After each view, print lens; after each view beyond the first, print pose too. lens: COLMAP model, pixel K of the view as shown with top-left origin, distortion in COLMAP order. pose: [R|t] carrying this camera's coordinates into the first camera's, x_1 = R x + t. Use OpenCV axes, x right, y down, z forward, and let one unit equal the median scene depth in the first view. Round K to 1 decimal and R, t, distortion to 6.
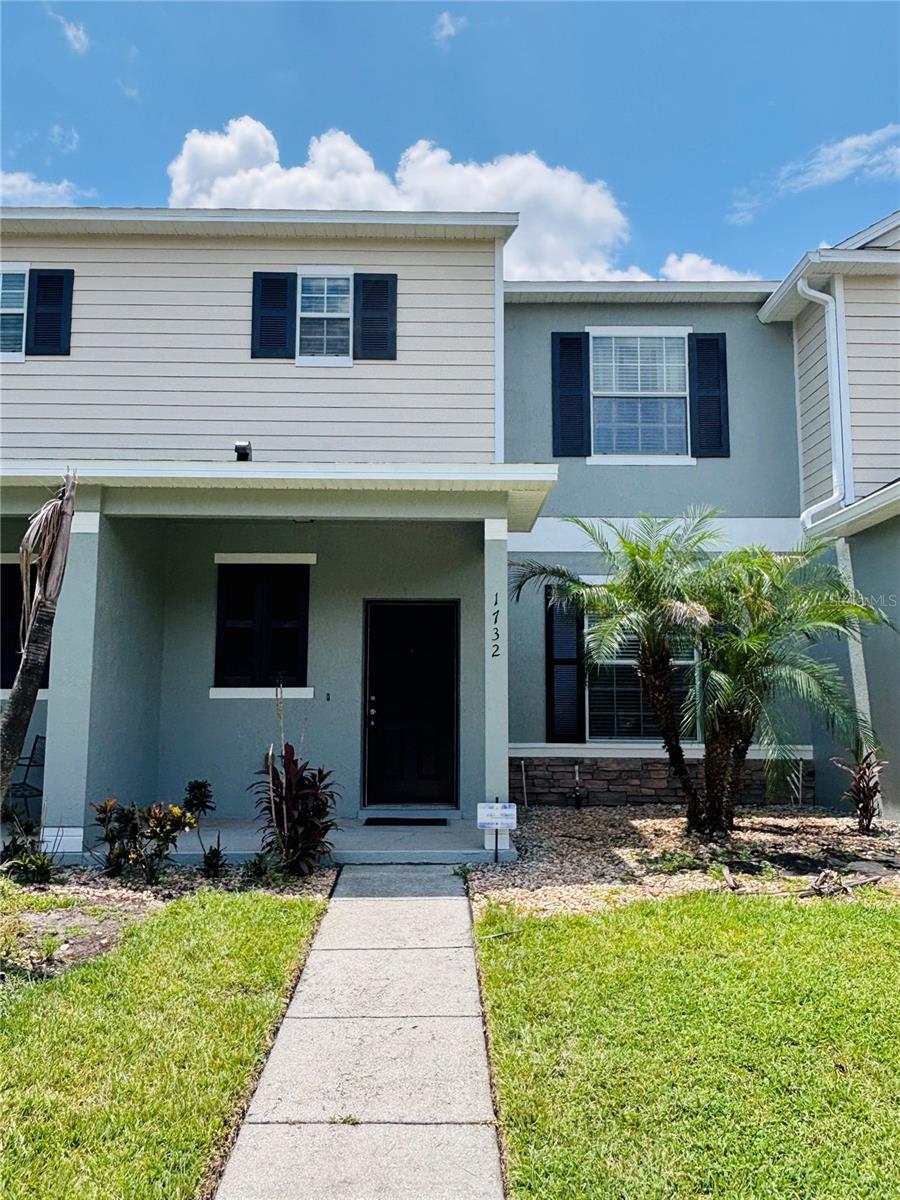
lens RADIAL K [[894.6, 0, 445.5], [0, 894.6, 603.4], [0, 0, 1]] dist [0.006989, -0.006091]
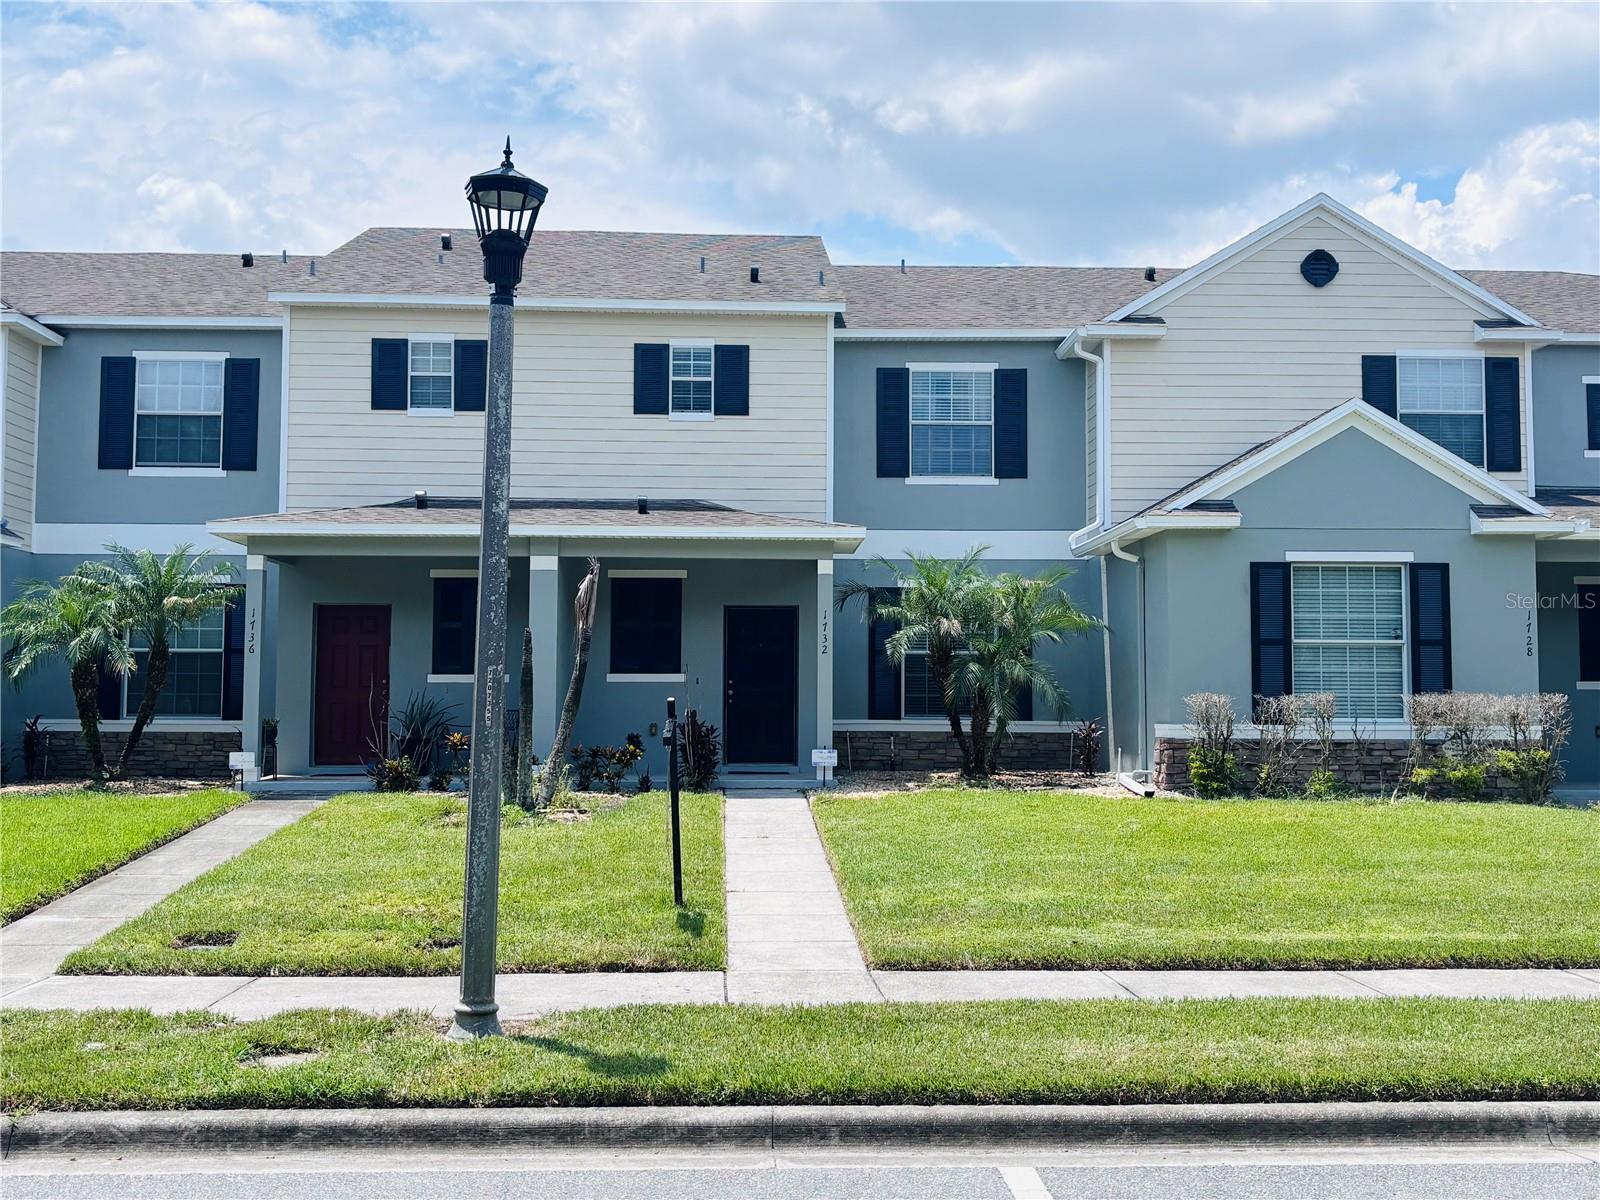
lens RADIAL K [[1727.1, 0, 800.5], [0, 1727.1, 601.0], [0, 0, 1]] dist [0.028342, 0.000000]
pose [[0.999491, 0.002360, 0.031816, -0.058893], [-0.004050, 0.998578, 0.053162, -0.140388], [-0.031645, -0.053263, 0.998079, -1.451535]]
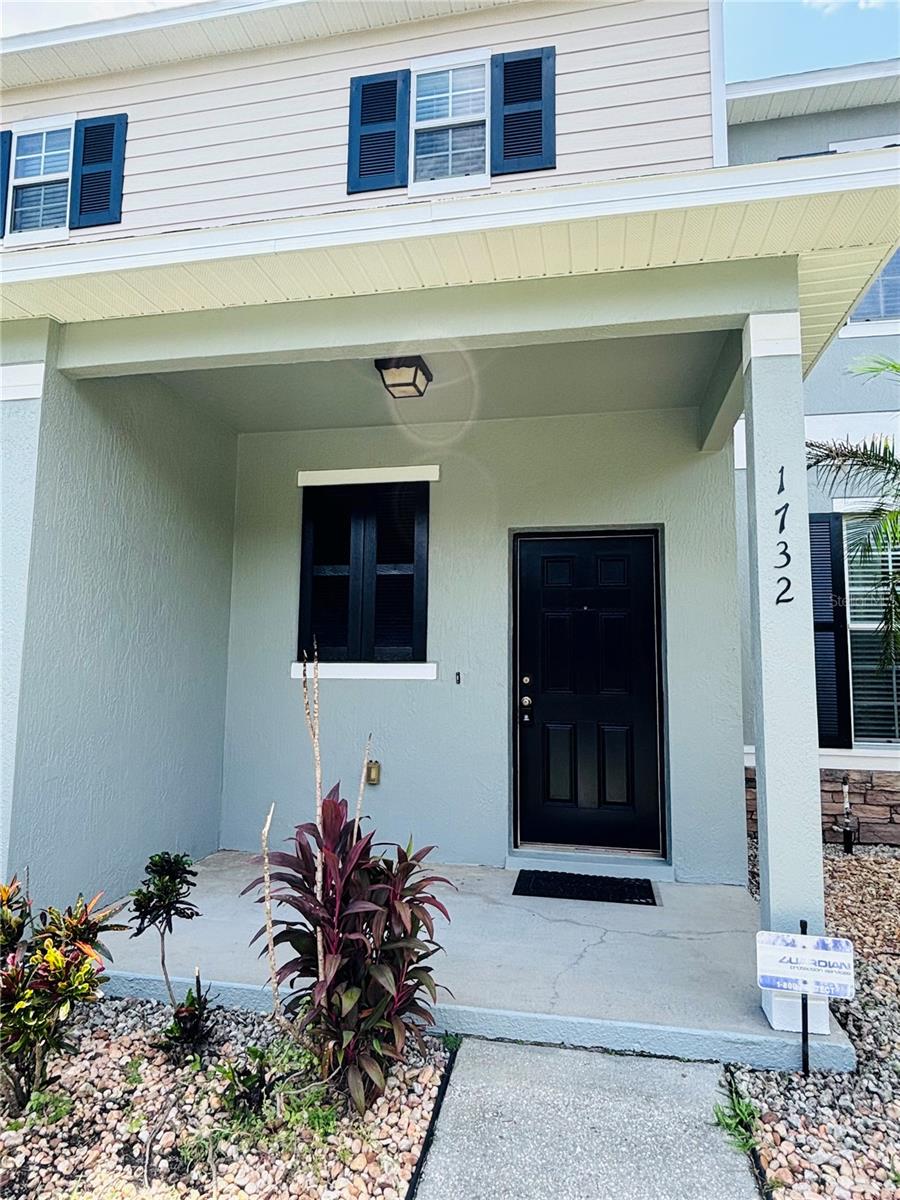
lens RADIAL K [[698.3, 0, 451.1], [0, 698.3, 599.1], [0, 0, 1]] dist [-0.003900, -0.000745]
pose [[0.979279, -0.012921, -0.202104, -0.030474], [0.015200, 0.999837, 0.009727, 0.039526], [0.201945, -0.012597, 0.979316, 0.473229]]
